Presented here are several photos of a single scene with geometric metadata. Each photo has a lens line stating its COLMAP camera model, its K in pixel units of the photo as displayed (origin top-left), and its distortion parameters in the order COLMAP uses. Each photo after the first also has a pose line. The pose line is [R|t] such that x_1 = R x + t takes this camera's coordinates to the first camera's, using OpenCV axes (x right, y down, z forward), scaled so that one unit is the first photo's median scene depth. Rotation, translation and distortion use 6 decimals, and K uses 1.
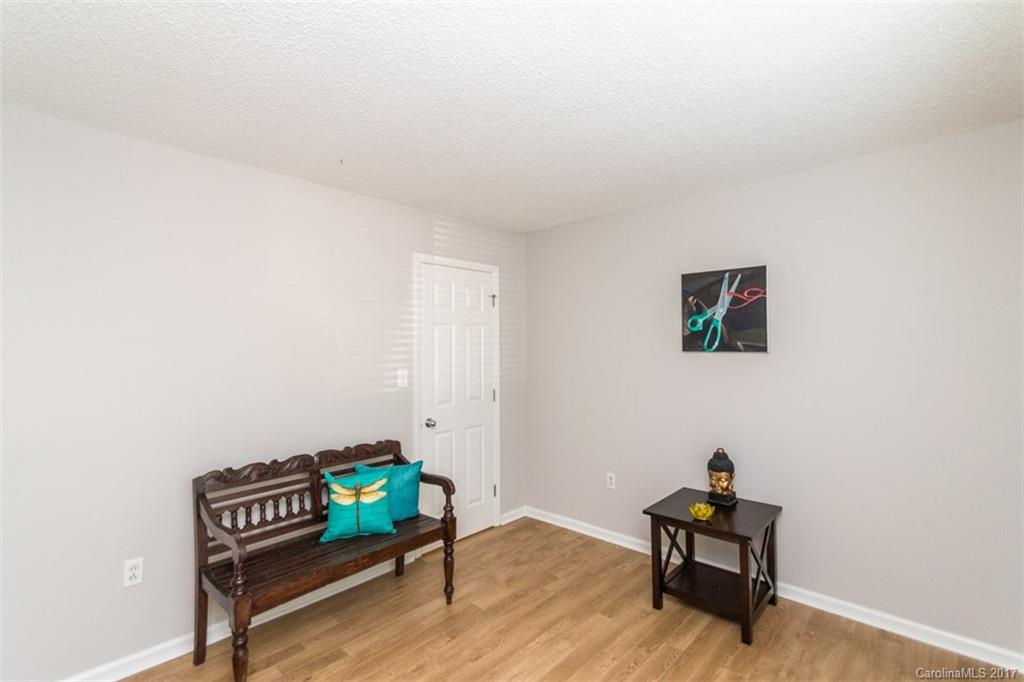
lens RADIAL K [[480.5, 0, 507.5], [0, 480.5, 342.4], [0, 0, 1]] dist [0.009364, -0.008294]
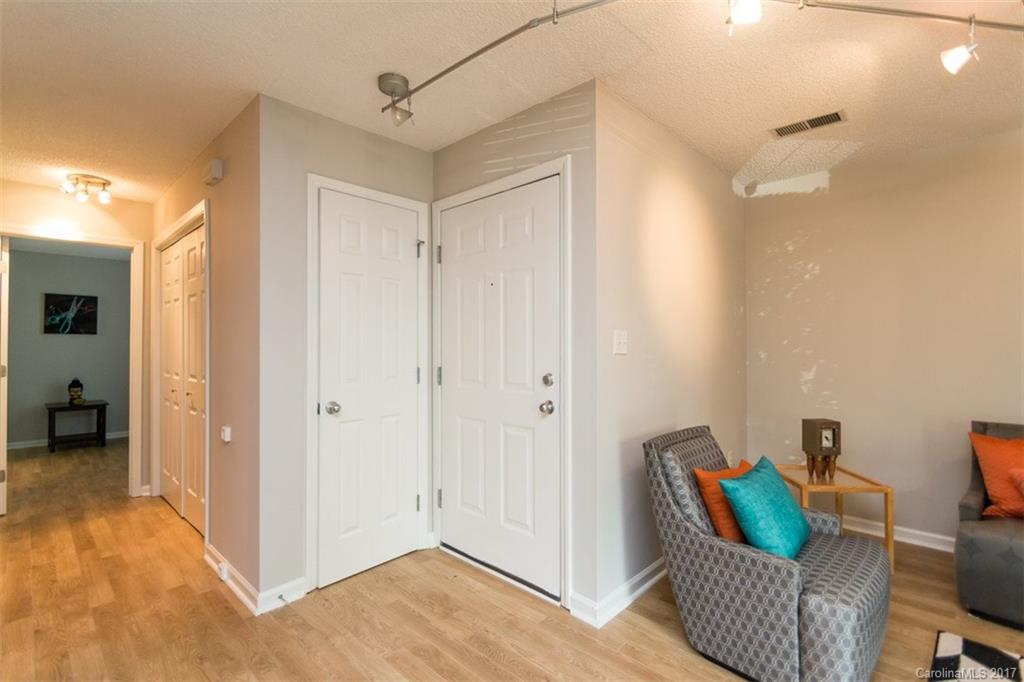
lens RADIAL K [[480.5, 0, 506.5], [0, 480.5, 337.7], [0, 0, 1]] dist [0.009364, -0.008294]
pose [[0.066840, 0.024266, 0.997469, -1.510120], [-0.013804, 0.999631, -0.023393, 0.058492], [-0.997668, -0.012206, 0.067150, -1.023706]]
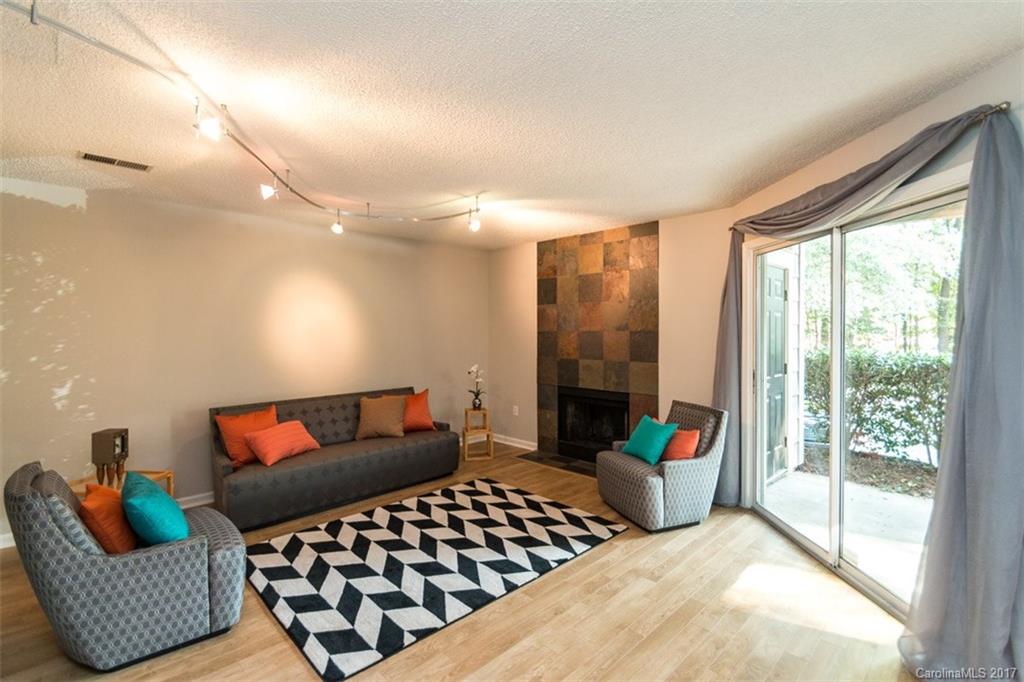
lens RADIAL K [[480.5, 0, 505.8], [0, 480.5, 332.9], [0, 0, 1]] dist [0.009364, -0.008294]
pose [[-0.996079, 0.015288, 0.087132, -1.467106], [0.014918, 0.999877, -0.004895, -0.006720], [-0.087197, -0.003576, -0.996185, -0.607617]]
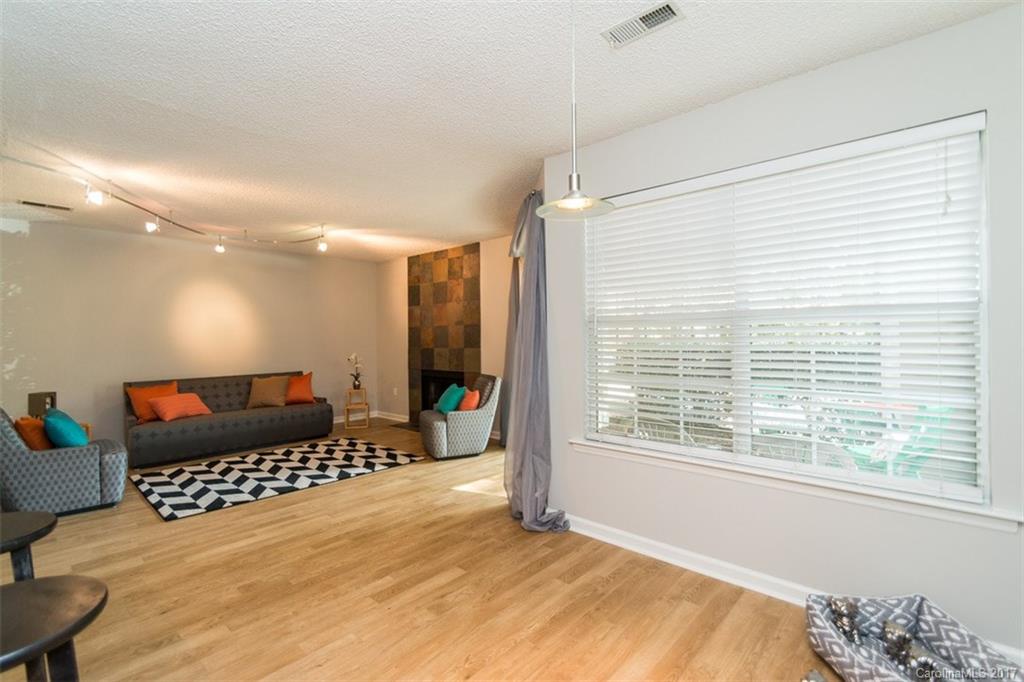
lens RADIAL K [[480.5, 0, 513.4], [0, 480.5, 332.0], [0, 0, 1]] dist [0.009364, -0.008294]
pose [[-0.999335, 0.023590, 0.027791, -2.016857], [0.022900, 0.999428, -0.024881, 0.074686], [-0.028362, -0.024228, -0.999304, -0.128848]]
